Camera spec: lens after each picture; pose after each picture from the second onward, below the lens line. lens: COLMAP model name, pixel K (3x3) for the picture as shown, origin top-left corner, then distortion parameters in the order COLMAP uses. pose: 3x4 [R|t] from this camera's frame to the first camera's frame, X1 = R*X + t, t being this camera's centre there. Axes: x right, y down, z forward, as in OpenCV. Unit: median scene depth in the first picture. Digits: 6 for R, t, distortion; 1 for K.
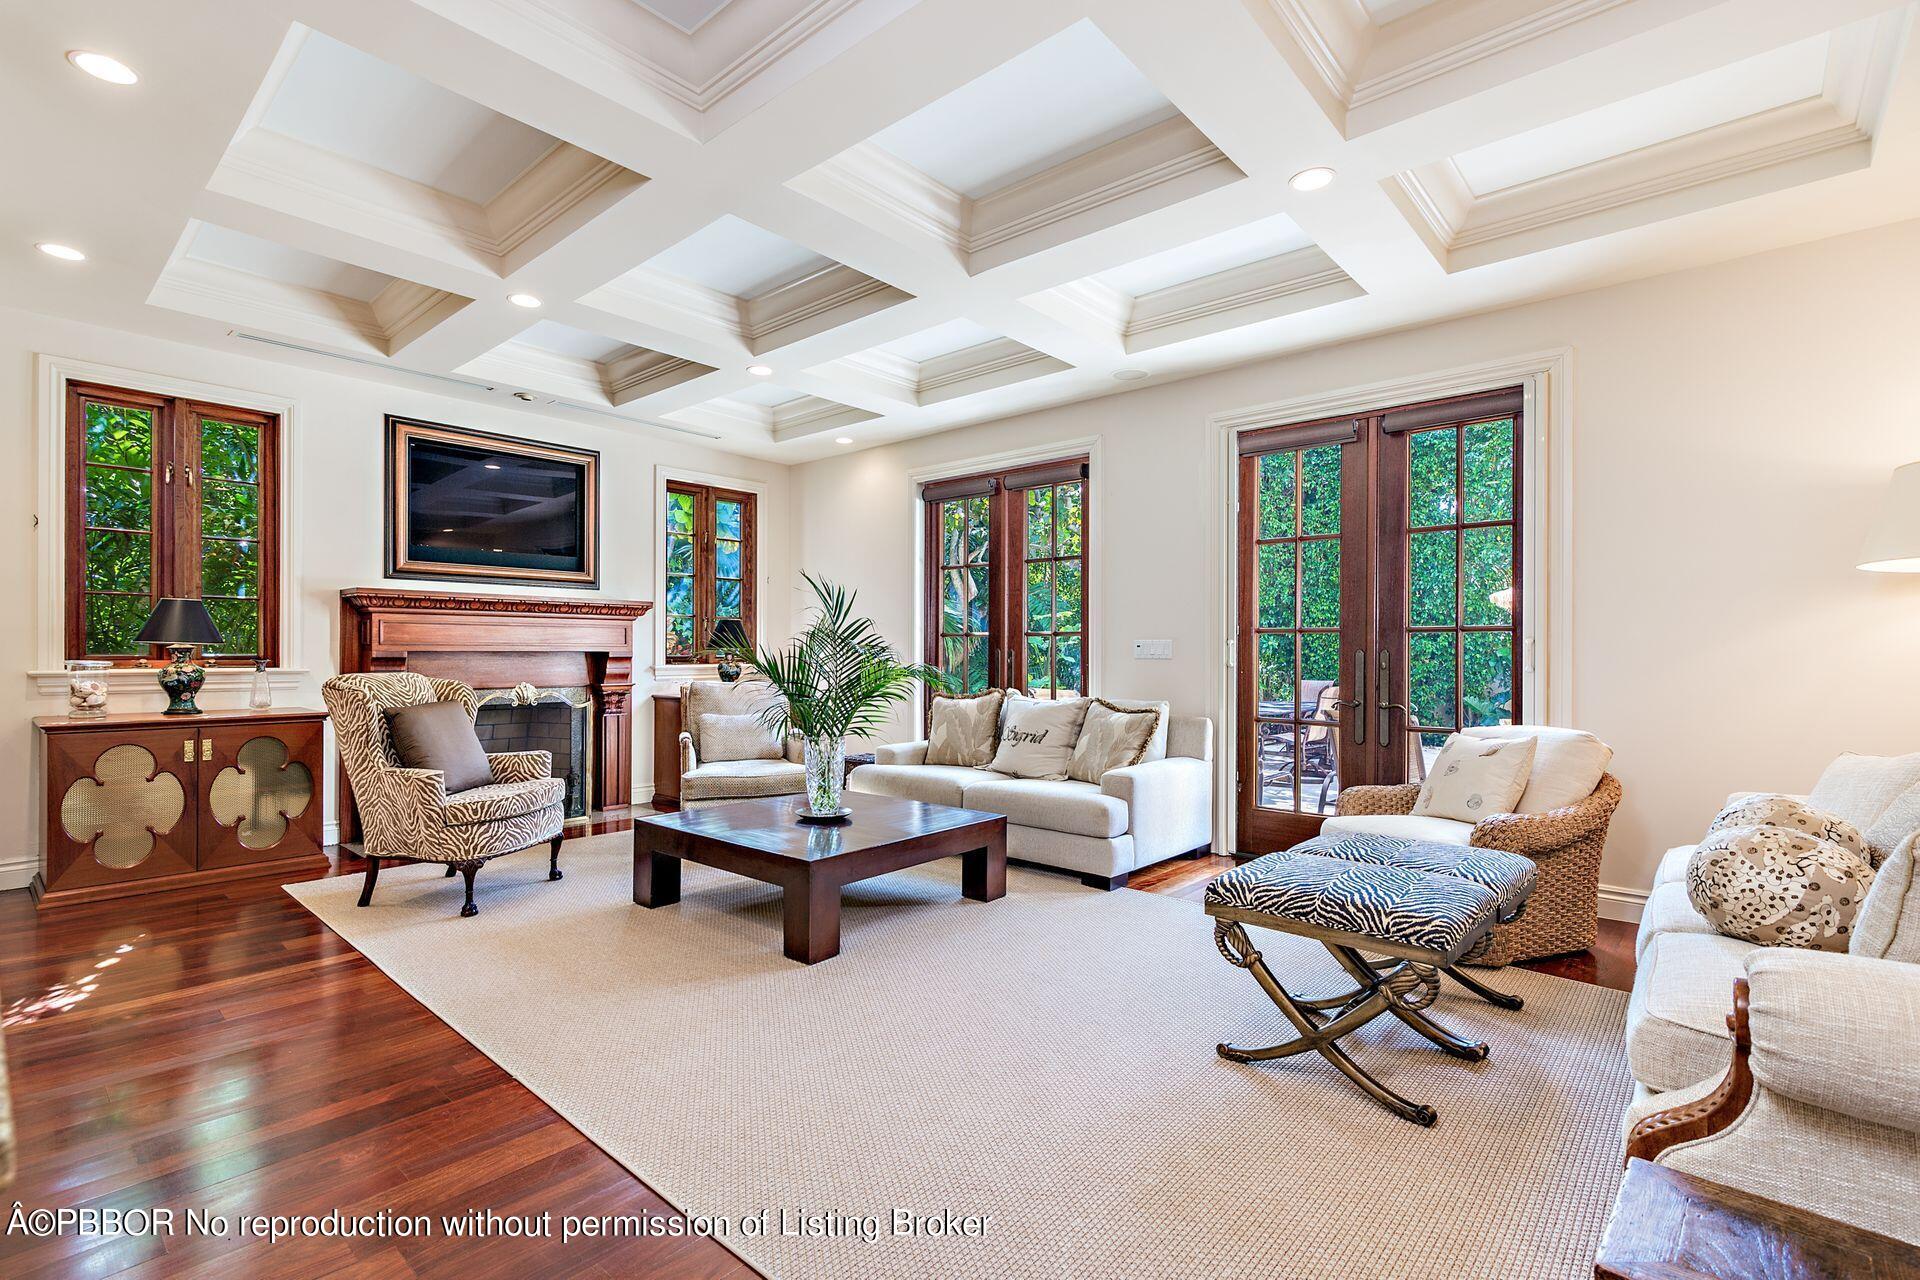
lens RADIAL K [[889.9, 0, 960.5], [0, 889.9, 645.7], [0, 0, 1]] dist [0.005574, -0.000896]
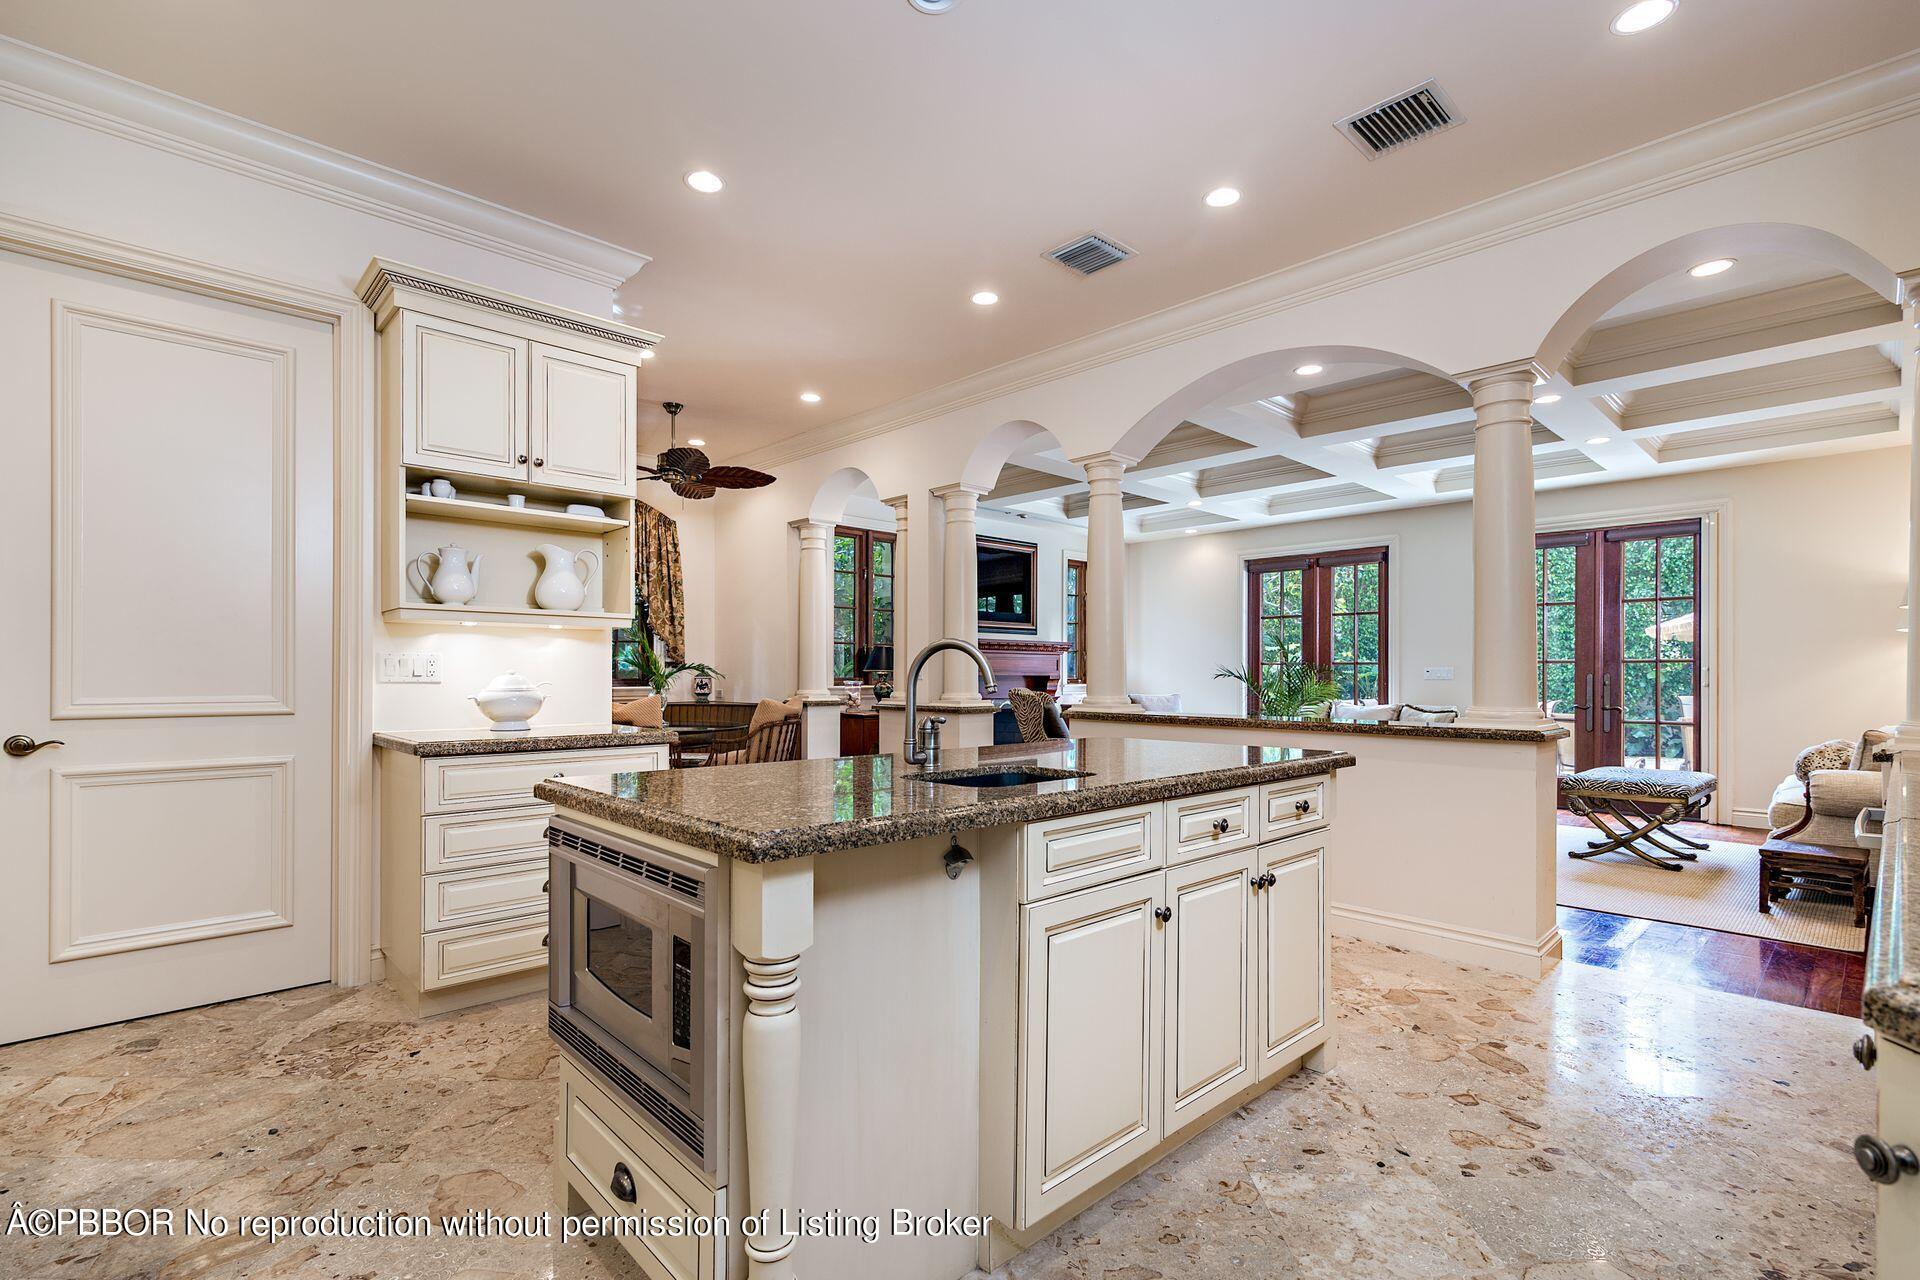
lens RADIAL K [[889.9, 0, 967.7], [0, 889.9, 668.7], [0, 0, 1]] dist [0.005574, -0.000896]
pose [[0.996135, -0.002140, -0.087805, -0.437381], [0.002014, 0.999997, -0.001529, -0.003105], [0.087808, 0.001347, 0.996137, -0.582837]]
